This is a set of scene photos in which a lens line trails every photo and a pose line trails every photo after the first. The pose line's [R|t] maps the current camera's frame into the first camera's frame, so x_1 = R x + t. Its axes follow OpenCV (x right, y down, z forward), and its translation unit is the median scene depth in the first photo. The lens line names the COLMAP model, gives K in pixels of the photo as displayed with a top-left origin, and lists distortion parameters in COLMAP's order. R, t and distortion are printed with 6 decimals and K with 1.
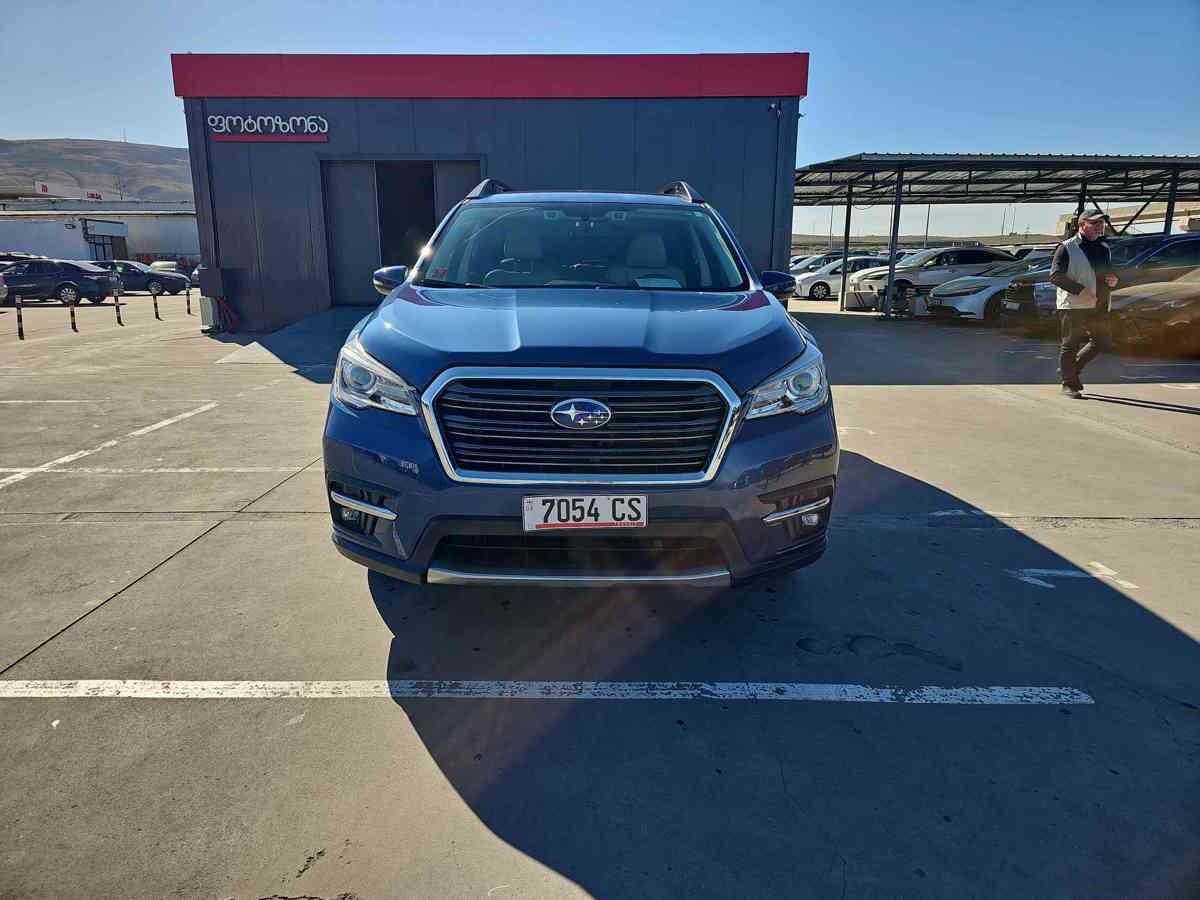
lens RADIAL K [[779.1, 0, 595.6], [0, 779.1, 446.8], [0, 0, 1]] dist [0.063278, -0.062169]
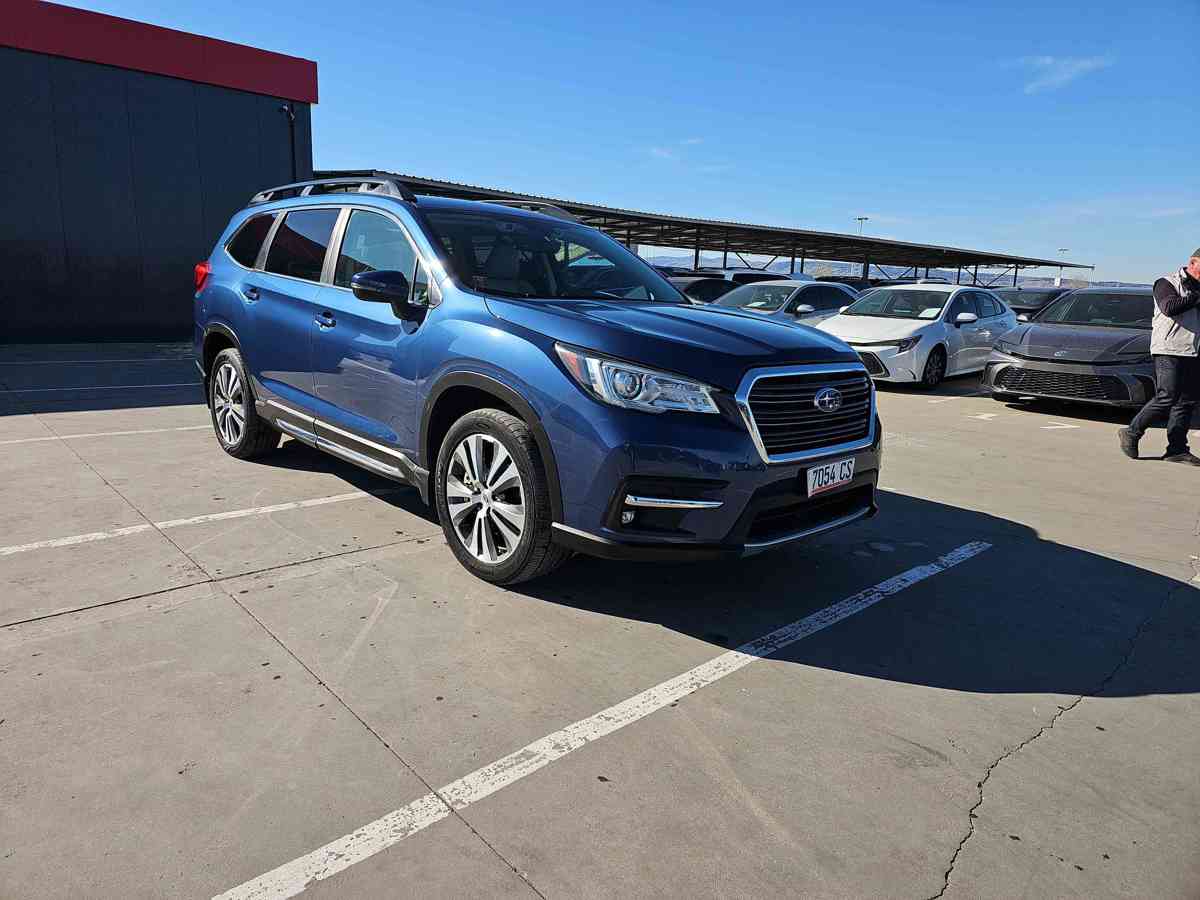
lens RADIAL K [[779.1, 0, 595.6], [0, 779.1, 446.8], [0, 0, 1]] dist [0.063278, -0.062169]
pose [[0.711677, -0.099909, 0.695366, -1.190304], [0.108042, 0.993625, 0.032186, -0.049039], [-0.694149, 0.052223, 0.717934, 0.329521]]
